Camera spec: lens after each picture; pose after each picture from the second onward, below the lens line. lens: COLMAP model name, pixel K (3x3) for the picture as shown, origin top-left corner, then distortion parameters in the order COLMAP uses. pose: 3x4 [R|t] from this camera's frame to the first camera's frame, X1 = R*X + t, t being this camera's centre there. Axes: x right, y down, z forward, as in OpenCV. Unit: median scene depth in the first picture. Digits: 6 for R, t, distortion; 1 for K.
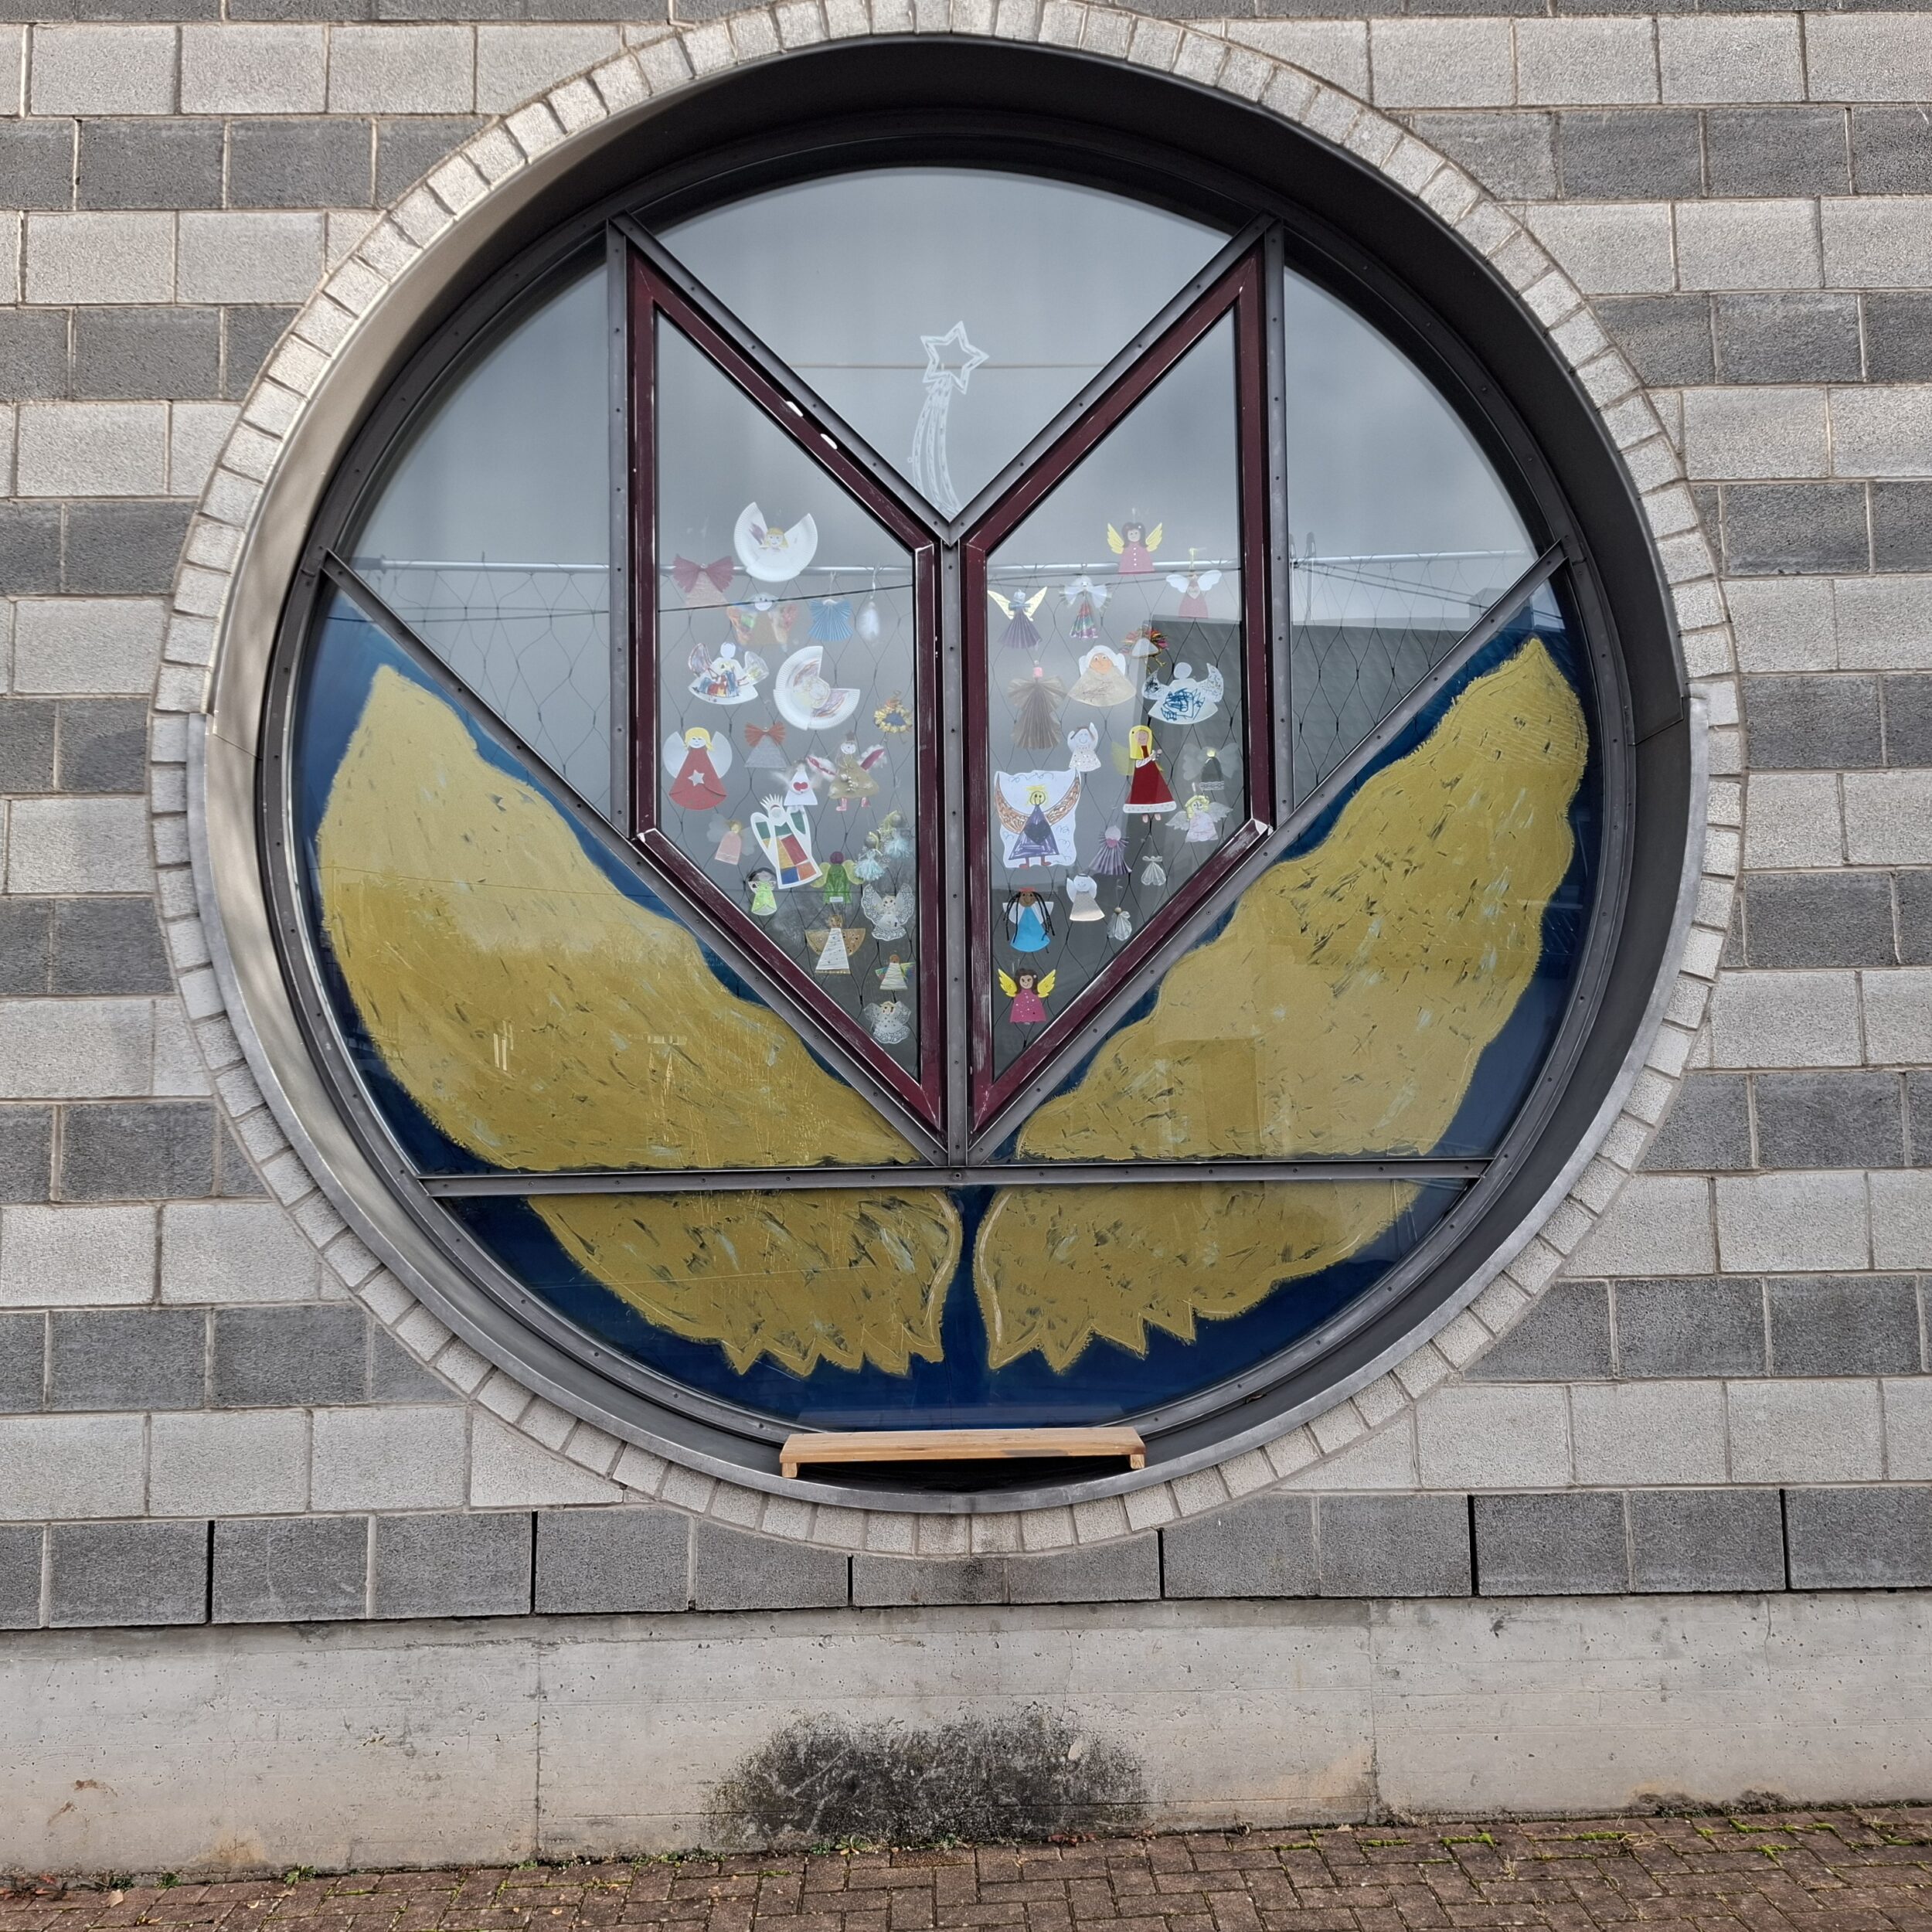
lens RADIAL K [[2111.2, 0, 980.0], [0, 2111.2, 993.5], [0, 0, 1]] dist [0.156823, -0.319846]
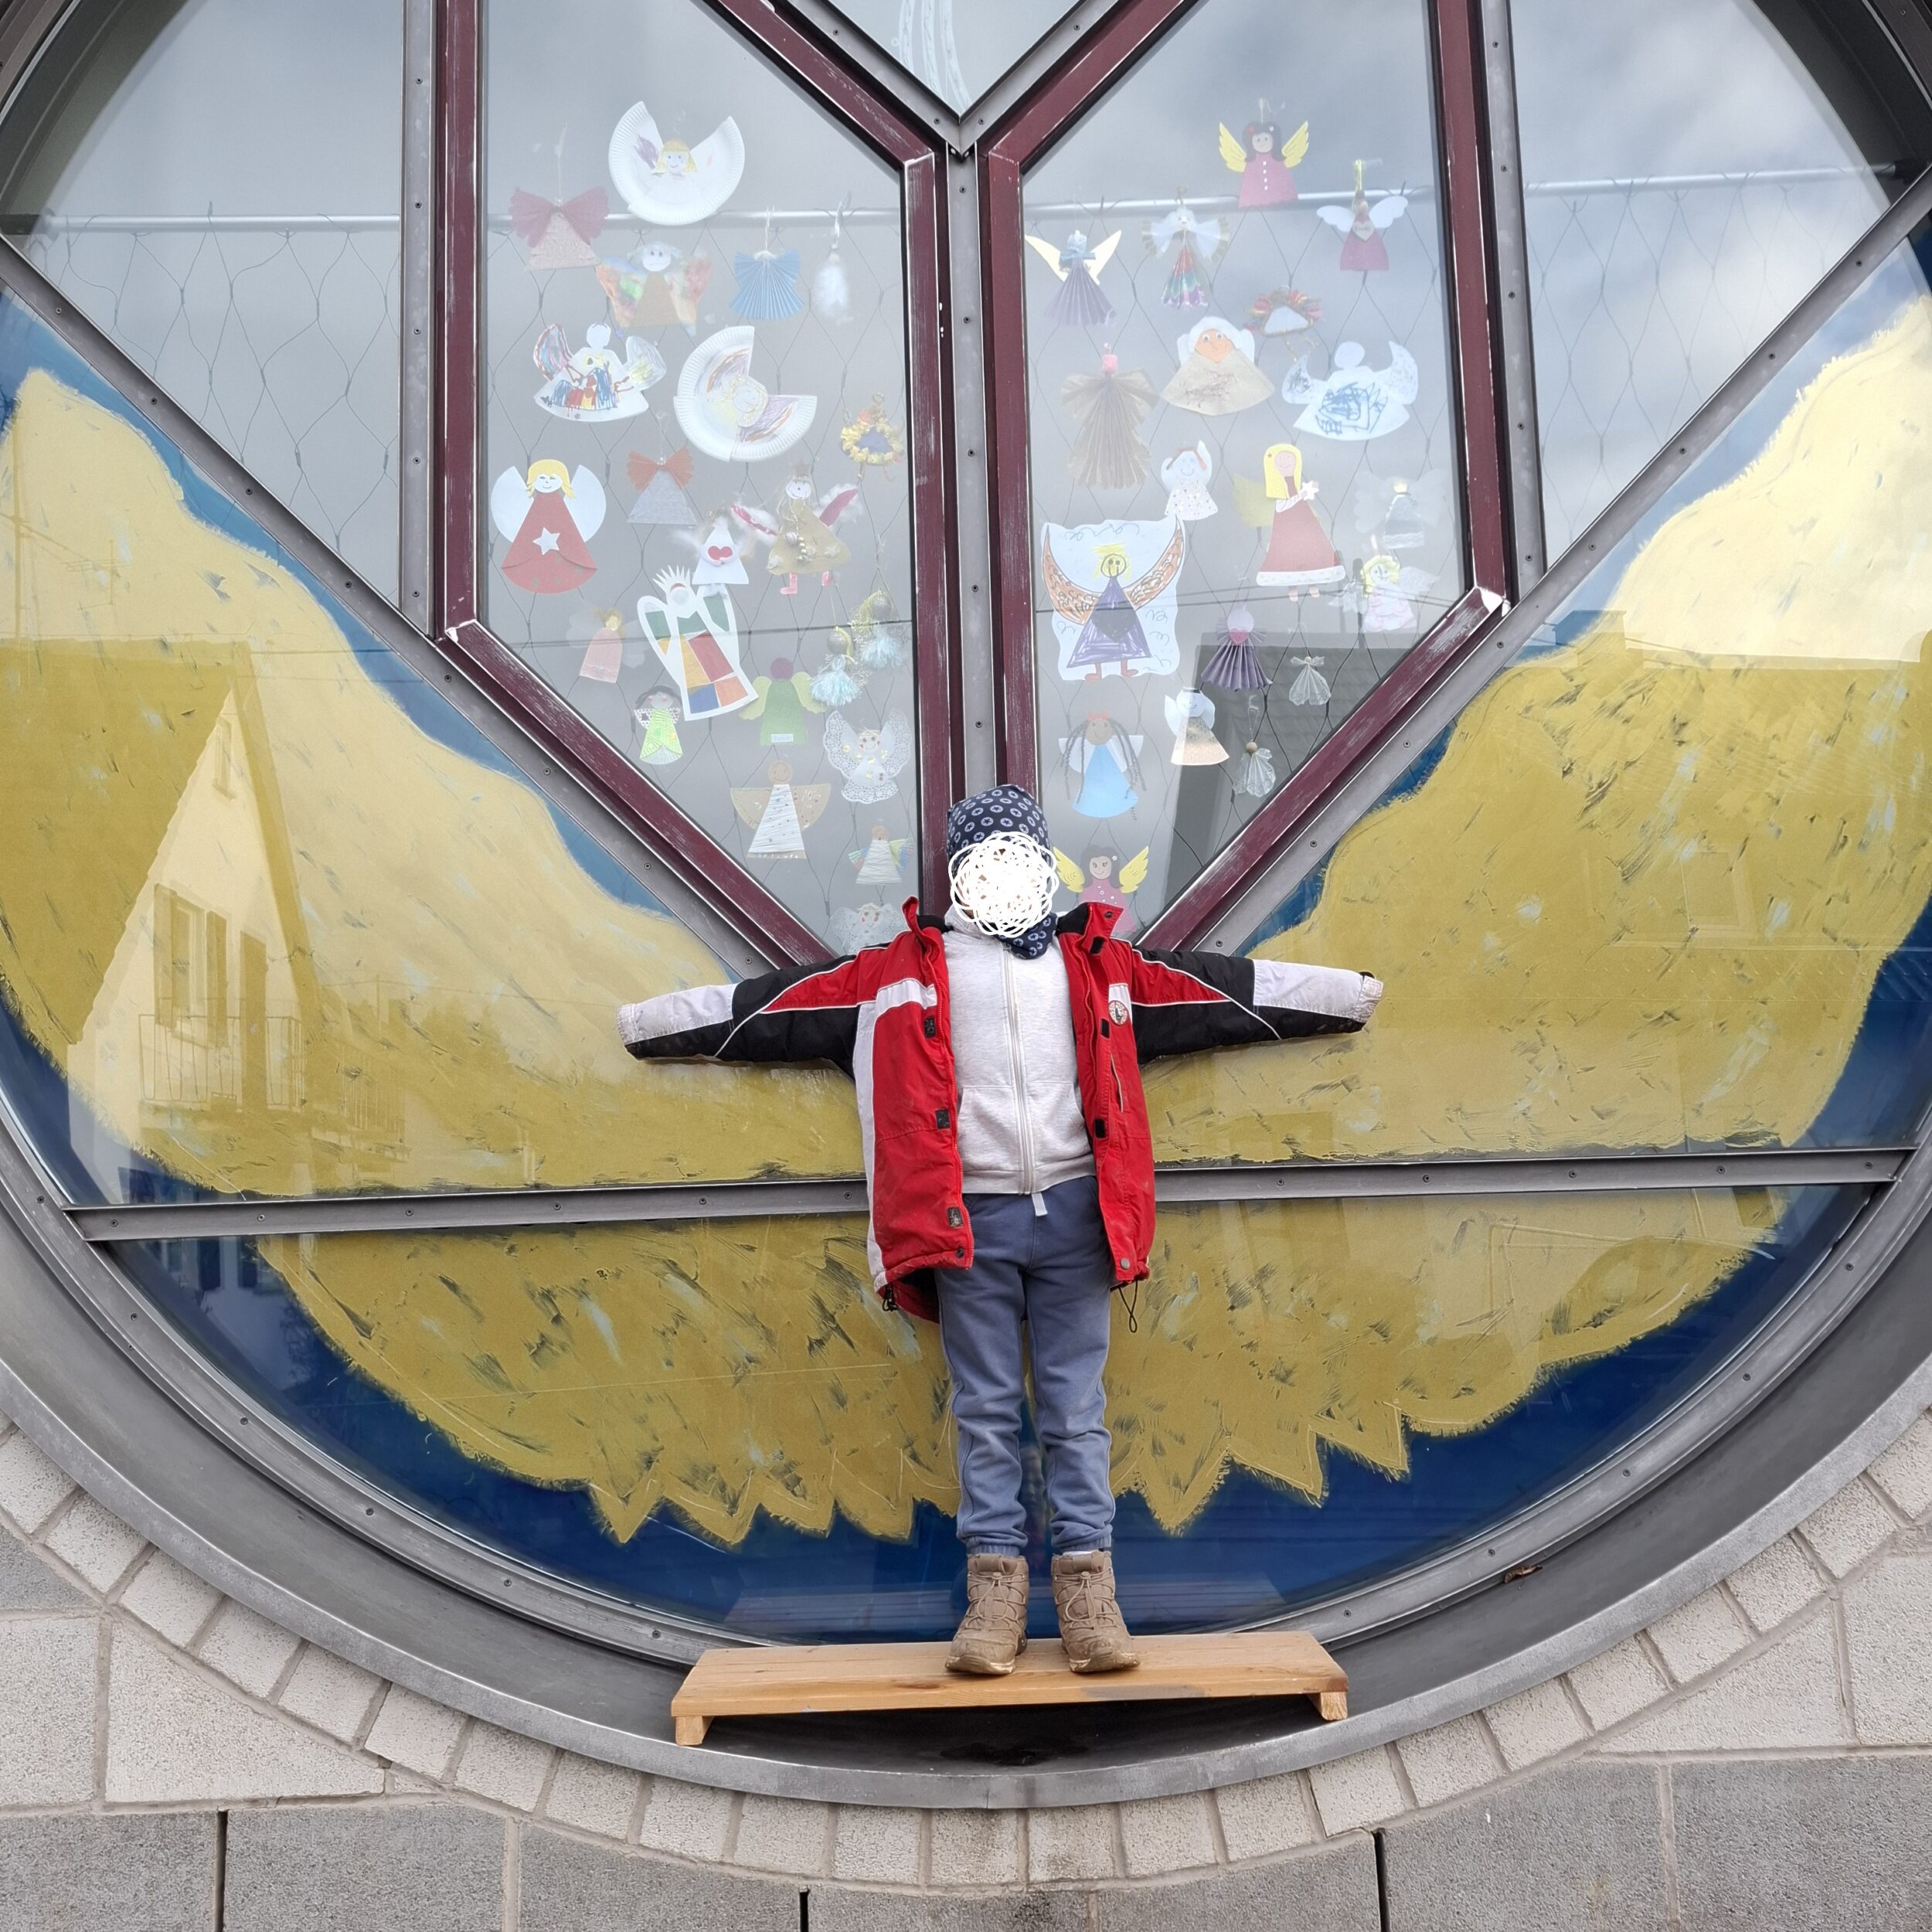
lens RADIAL K [[2111.2, 0, 980.0], [0, 2111.2, 993.5], [0, 0, 1]] dist [0.156823, -0.319846]
pose [[0.999745, -0.017532, -0.014257, -0.004324], [0.016838, 0.998735, -0.047389, 0.058077], [0.015069, 0.047137, 0.998775, 0.405120]]
